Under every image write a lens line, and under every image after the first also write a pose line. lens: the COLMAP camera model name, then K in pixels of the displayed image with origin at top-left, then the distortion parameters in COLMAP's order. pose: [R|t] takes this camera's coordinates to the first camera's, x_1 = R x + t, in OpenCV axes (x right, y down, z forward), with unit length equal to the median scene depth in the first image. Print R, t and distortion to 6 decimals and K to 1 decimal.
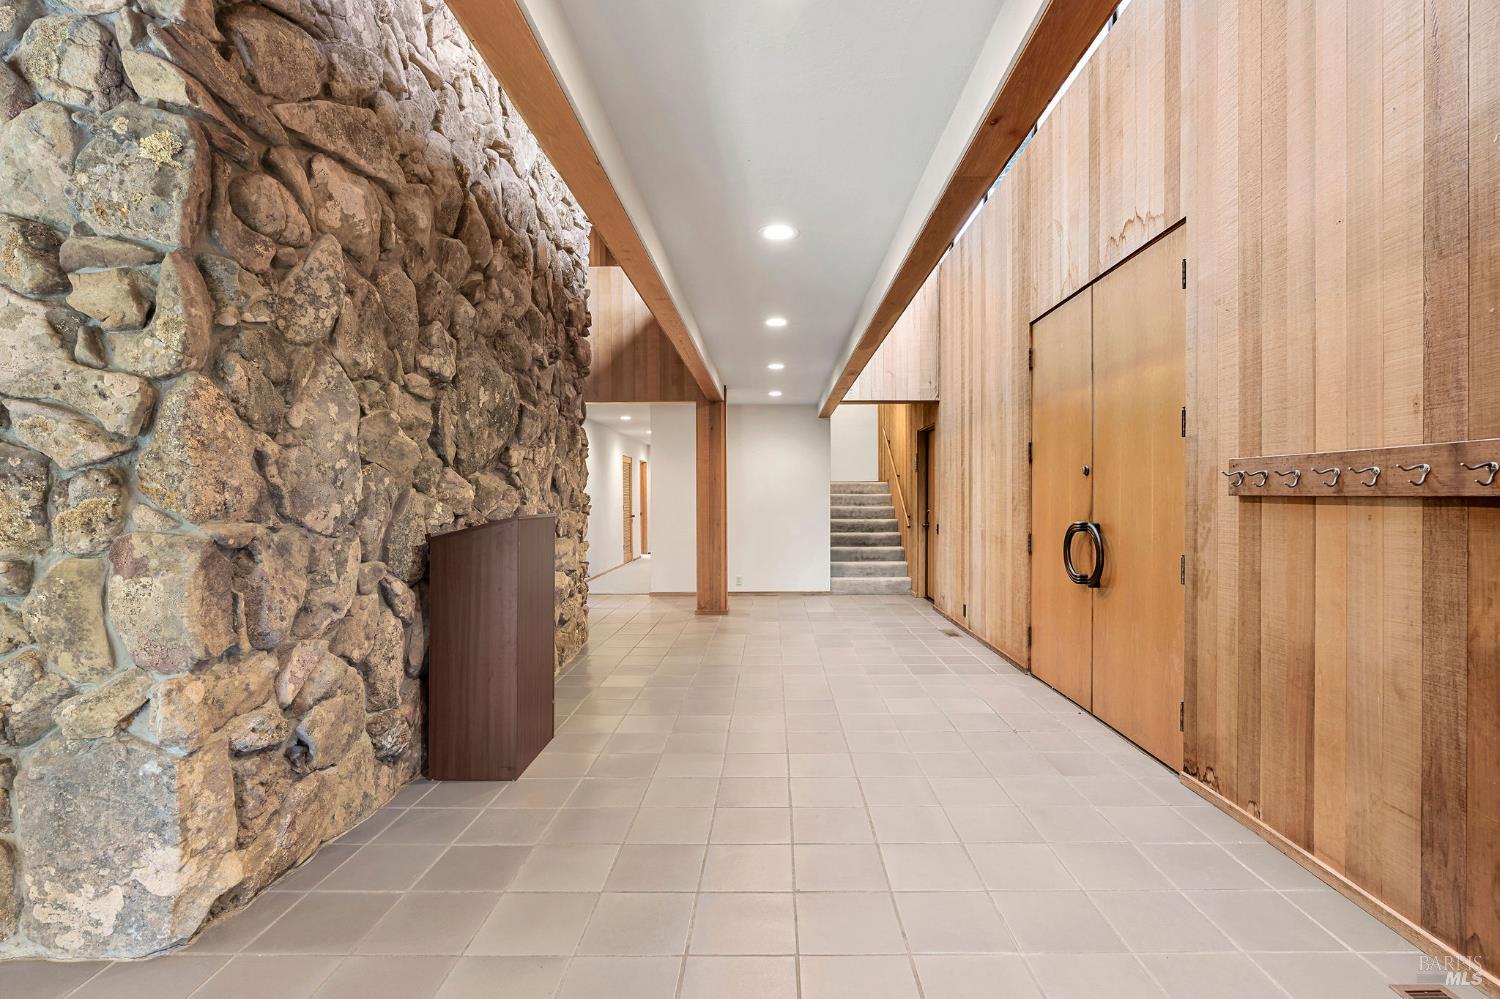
lens RADIAL K [[673.4, 0, 750.0], [0, 673.4, 499.5], [0, 0, 1]] dist [-0.003466, 0.000380]
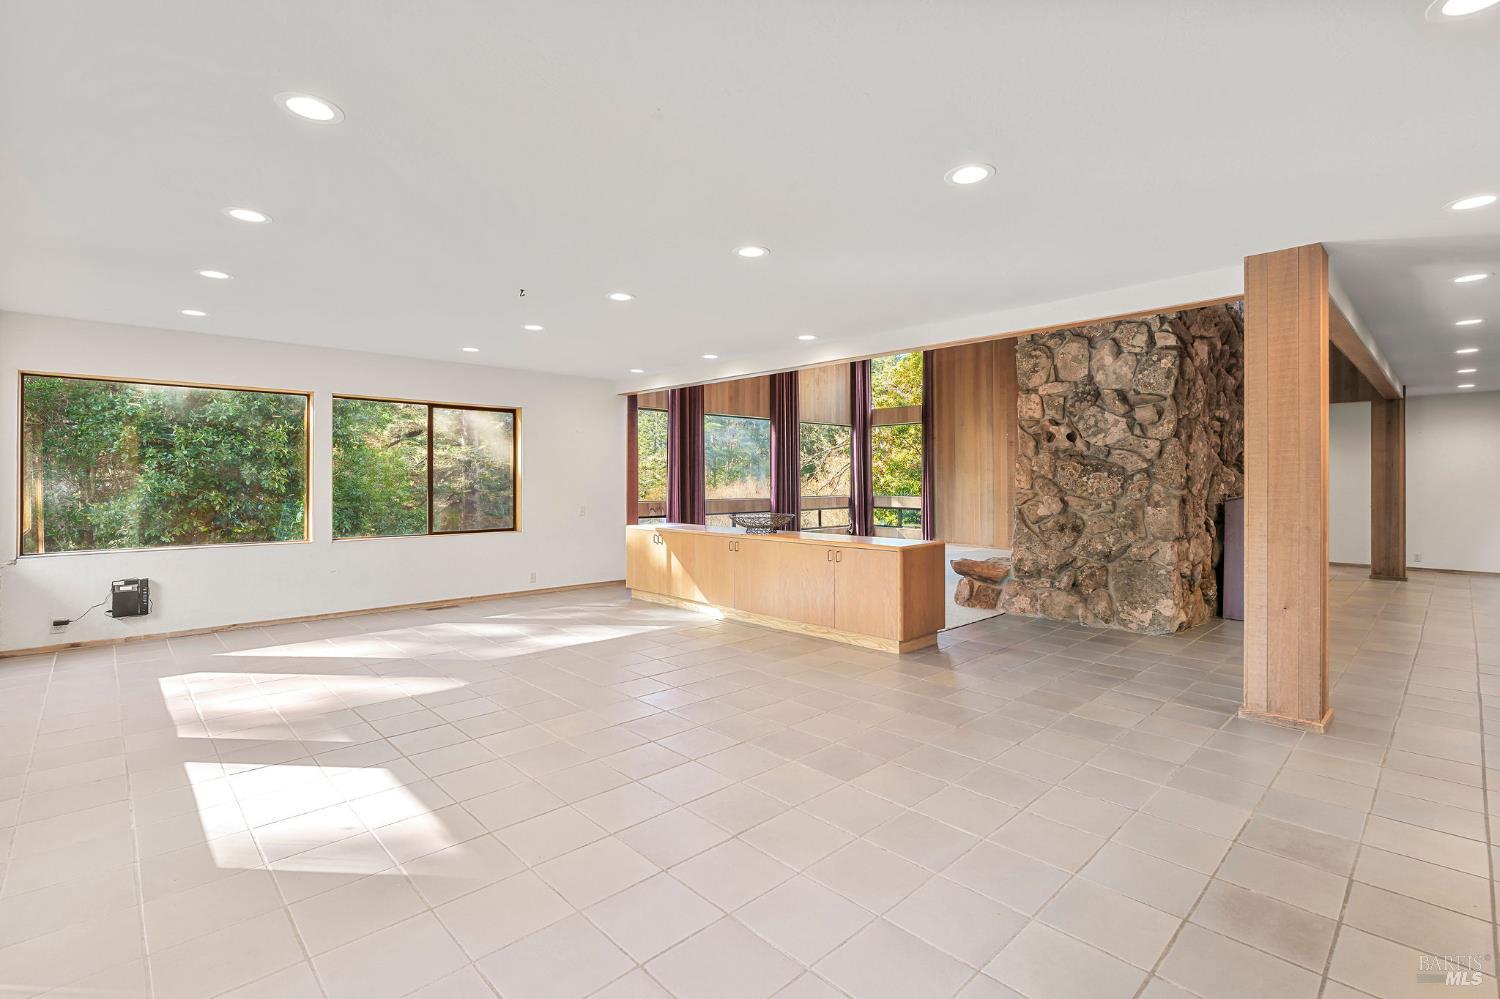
lens RADIAL K [[685.5, 0, 747.2], [0, 685.5, 481.5], [0, 0, 1]] dist [-0.010429, -0.000514]
pose [[0.711037, 0.002366, -0.703151, -0.078192], [-0.004678, 0.999988, -0.001366, 0.013106], [0.703139, 0.004261, 0.711039, -2.387471]]
